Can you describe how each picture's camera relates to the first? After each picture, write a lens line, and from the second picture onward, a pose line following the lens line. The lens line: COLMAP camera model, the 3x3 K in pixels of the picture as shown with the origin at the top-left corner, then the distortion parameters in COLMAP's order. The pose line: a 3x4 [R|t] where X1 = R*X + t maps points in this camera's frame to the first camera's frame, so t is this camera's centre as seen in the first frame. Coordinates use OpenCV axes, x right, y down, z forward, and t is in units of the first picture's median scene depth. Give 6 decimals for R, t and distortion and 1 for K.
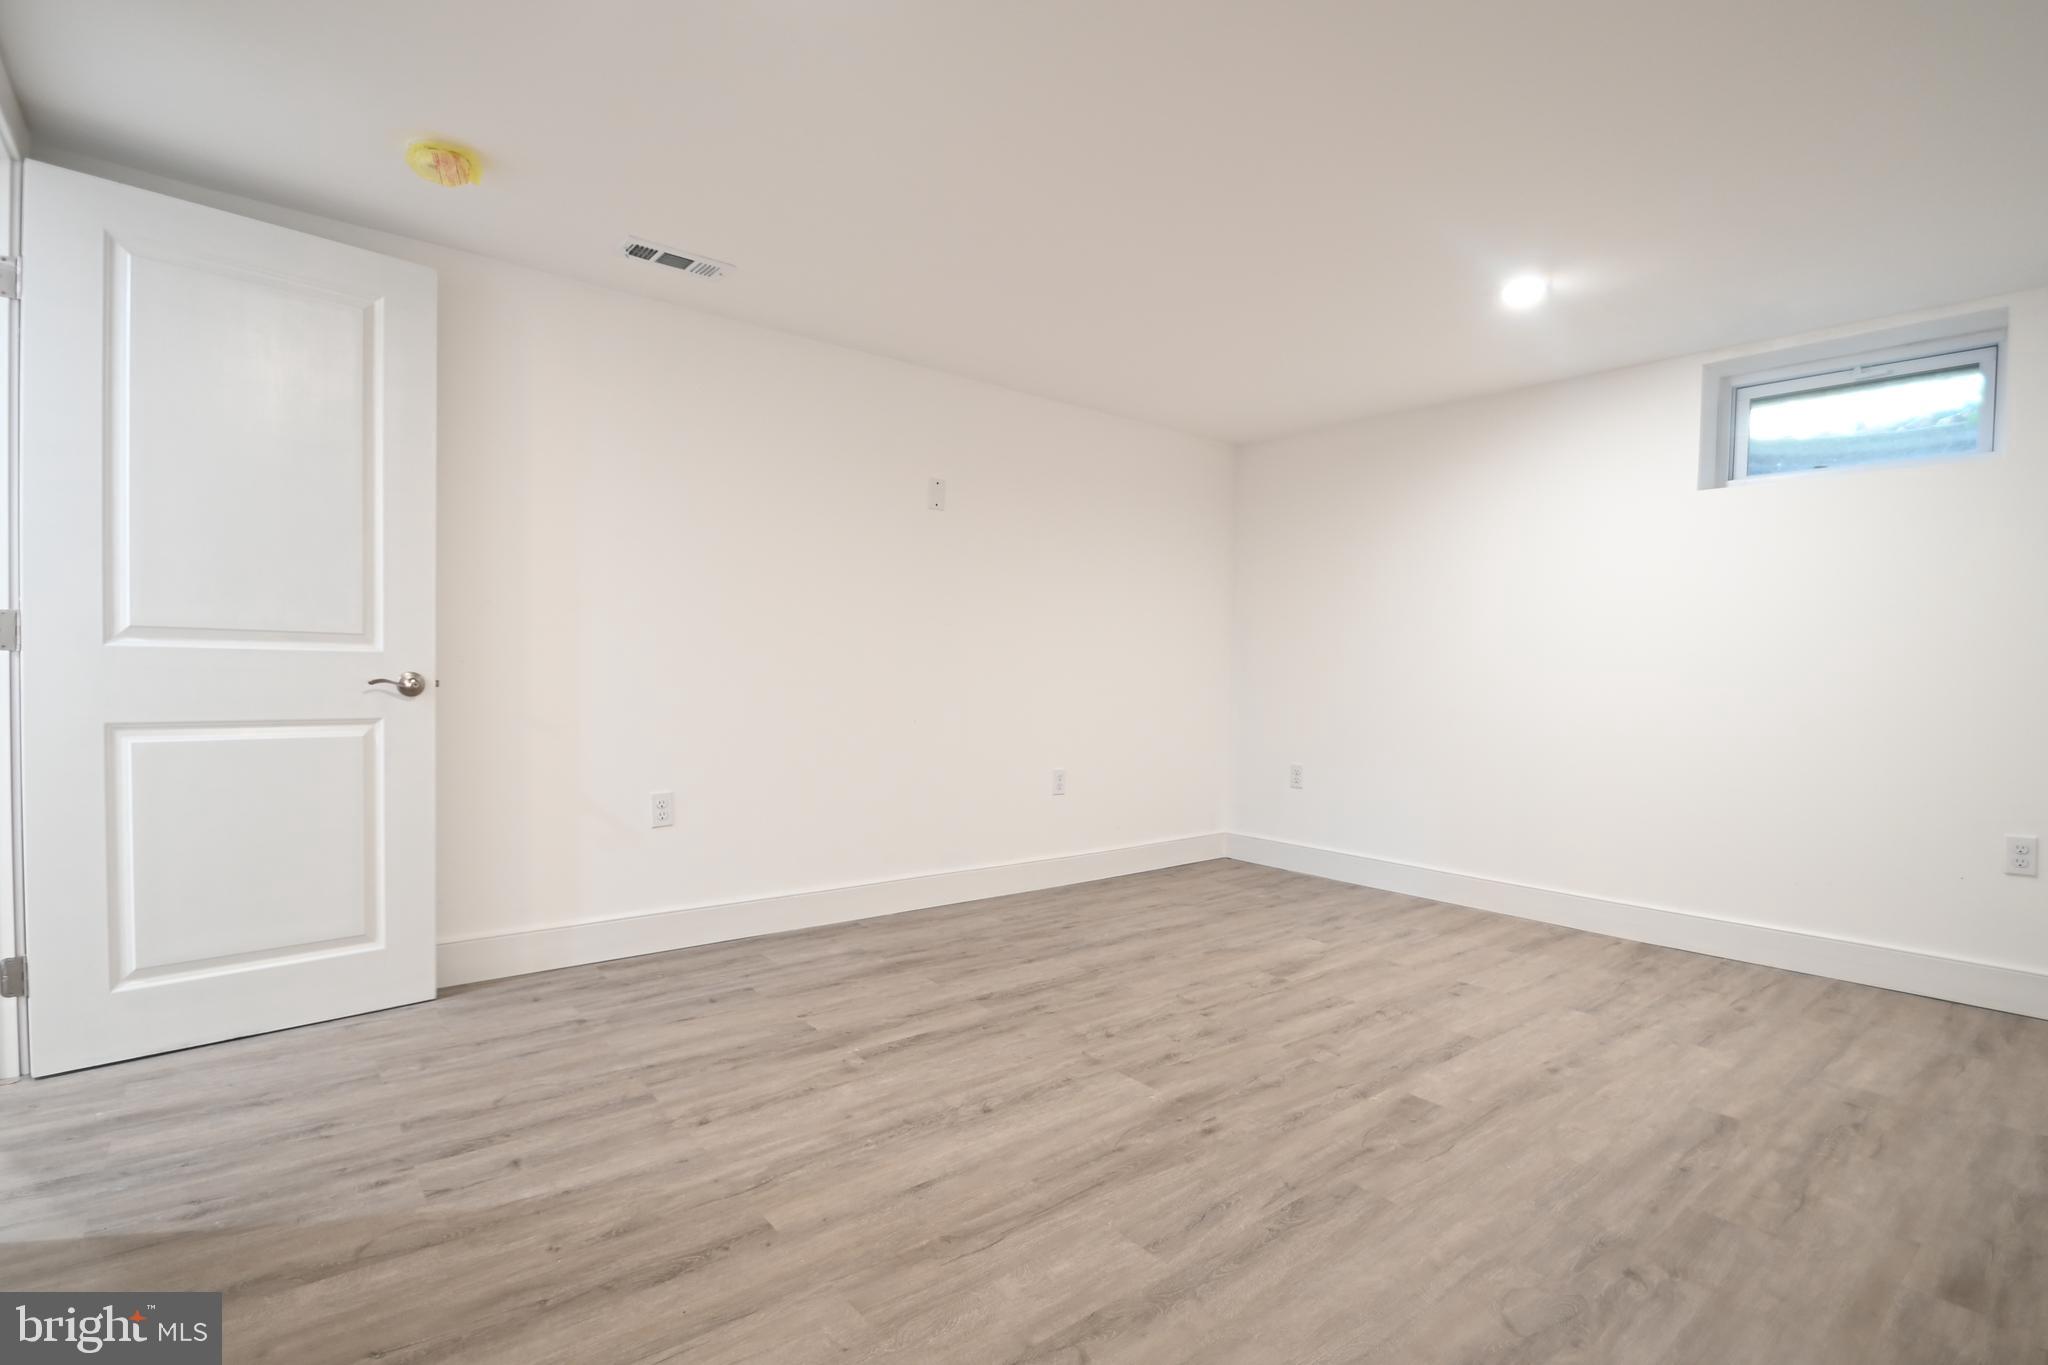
lens RADIAL K [[971.7, 0, 1031.1], [0, 971.7, 702.9], [0, 0, 1]] dist [0.006592, -0.016025]
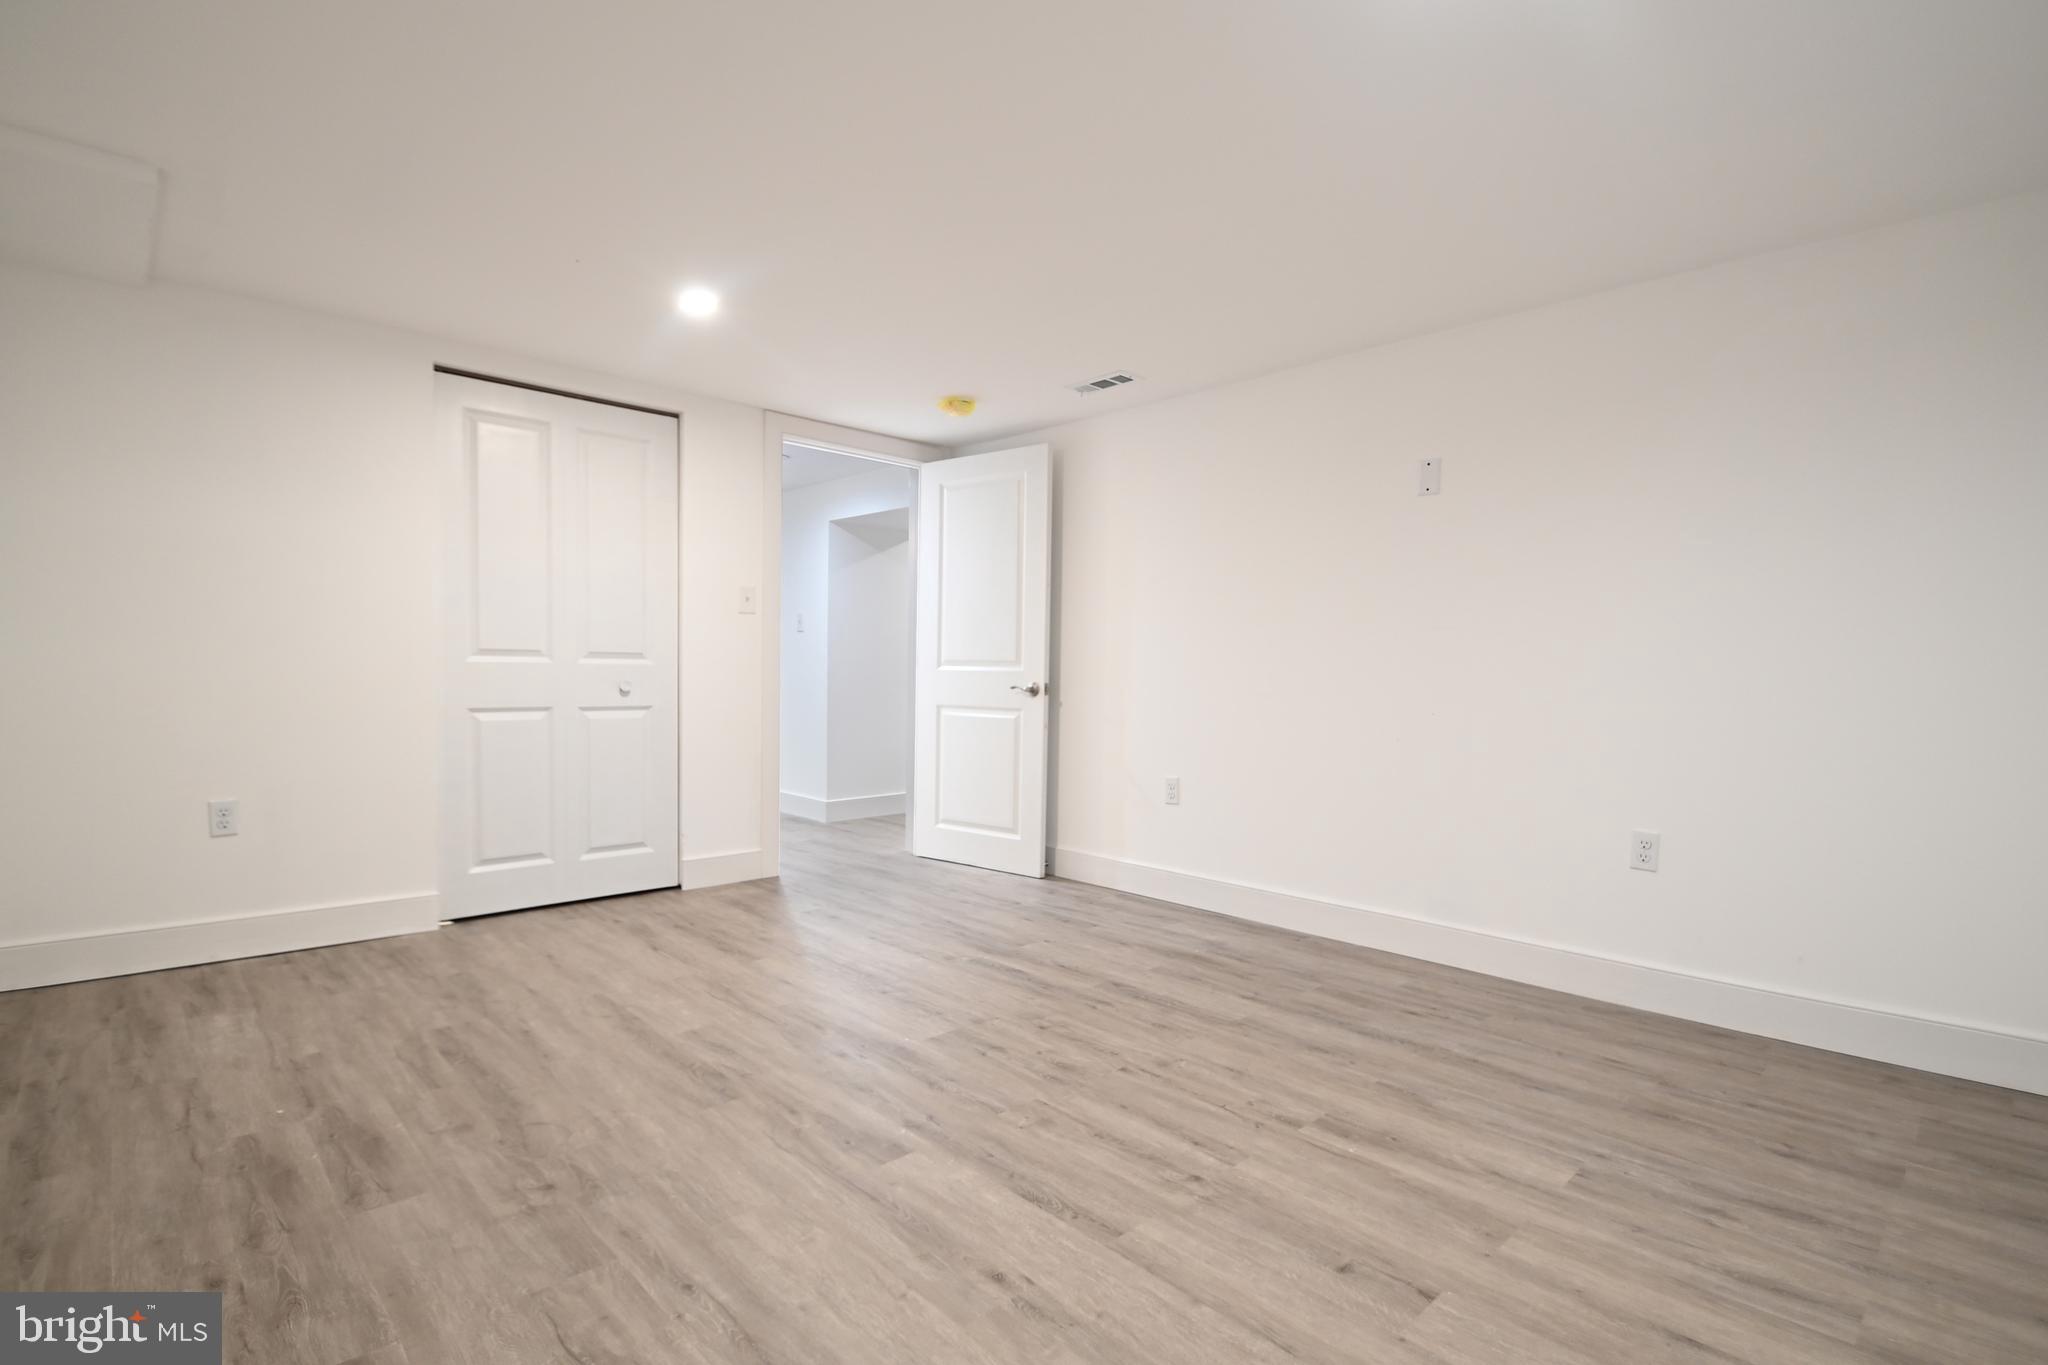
lens RADIAL K [[971.7, 0, 1031.1], [0, 971.7, 702.9], [0, 0, 1]] dist [0.006592, -0.016025]
pose [[0.071315, 0.011287, -0.997390, 1.062402], [-0.046117, 0.998904, 0.008007, -0.009101], [0.996387, 0.045425, 0.071757, 0.862942]]
